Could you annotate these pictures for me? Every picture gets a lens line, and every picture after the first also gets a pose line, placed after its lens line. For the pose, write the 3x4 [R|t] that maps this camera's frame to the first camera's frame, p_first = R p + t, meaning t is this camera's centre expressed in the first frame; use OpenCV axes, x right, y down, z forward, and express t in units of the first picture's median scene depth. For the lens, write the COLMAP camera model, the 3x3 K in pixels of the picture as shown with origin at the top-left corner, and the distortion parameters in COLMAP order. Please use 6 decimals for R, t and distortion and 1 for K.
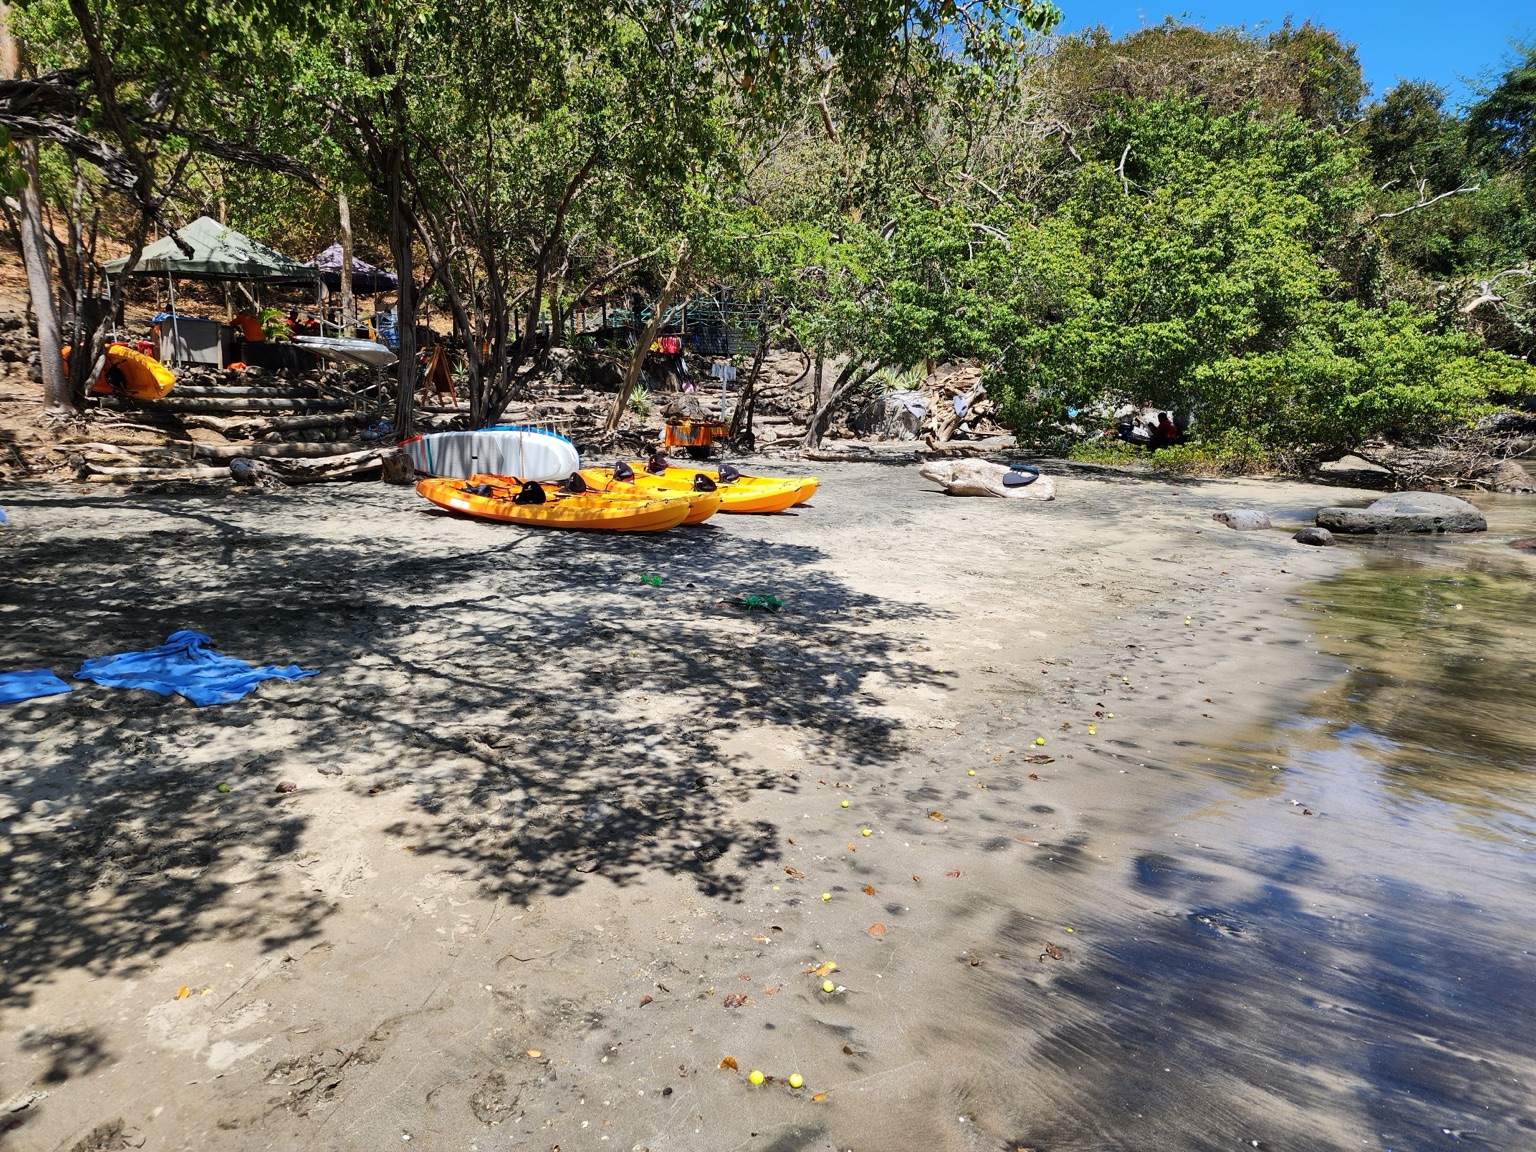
lens RADIAL K [[1046.3, 0, 768.0], [0, 1046.3, 576.0], [0, 0, 1]] dist [0.013453, -0.000008]
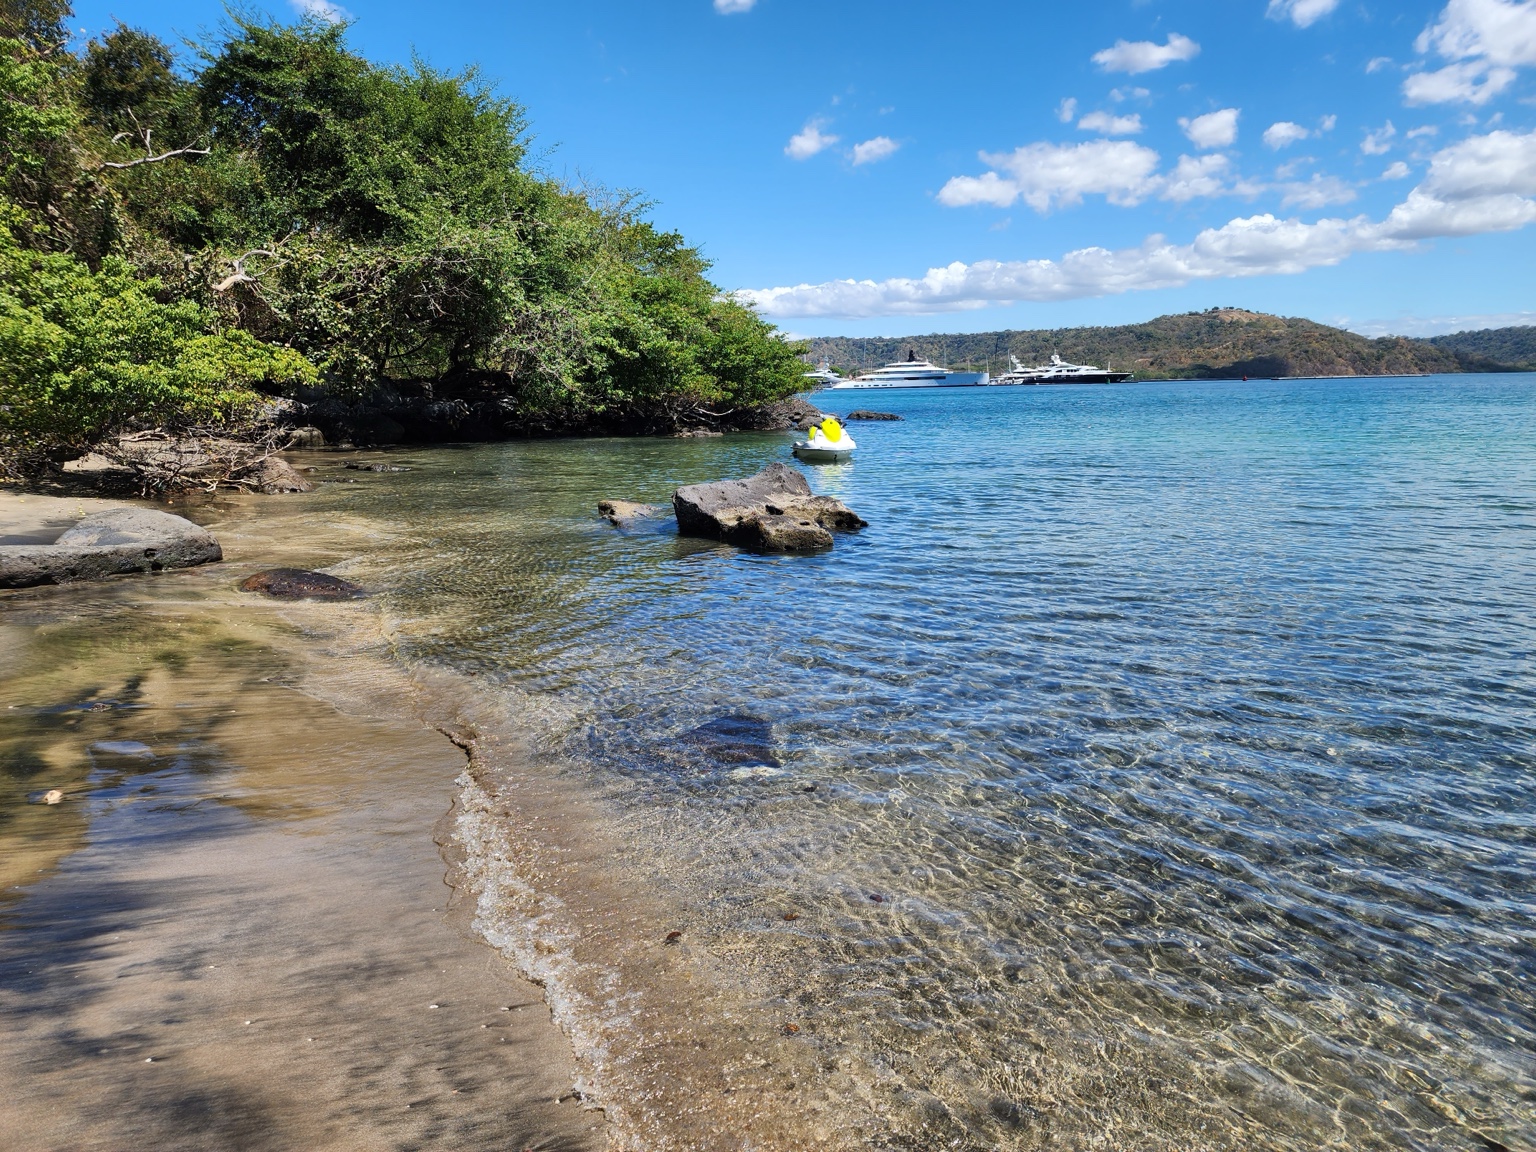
lens RADIAL K [[1046.3, 0, 768.0], [0, 1046.3, 576.0], [0, 0, 1]] dist [0.013453, -0.000008]
pose [[0.529830, -0.120960, 0.839434, 0.172306], [0.112389, 0.991062, 0.071873, -0.026864], [-0.840624, 0.056263, 0.538688, 0.182918]]
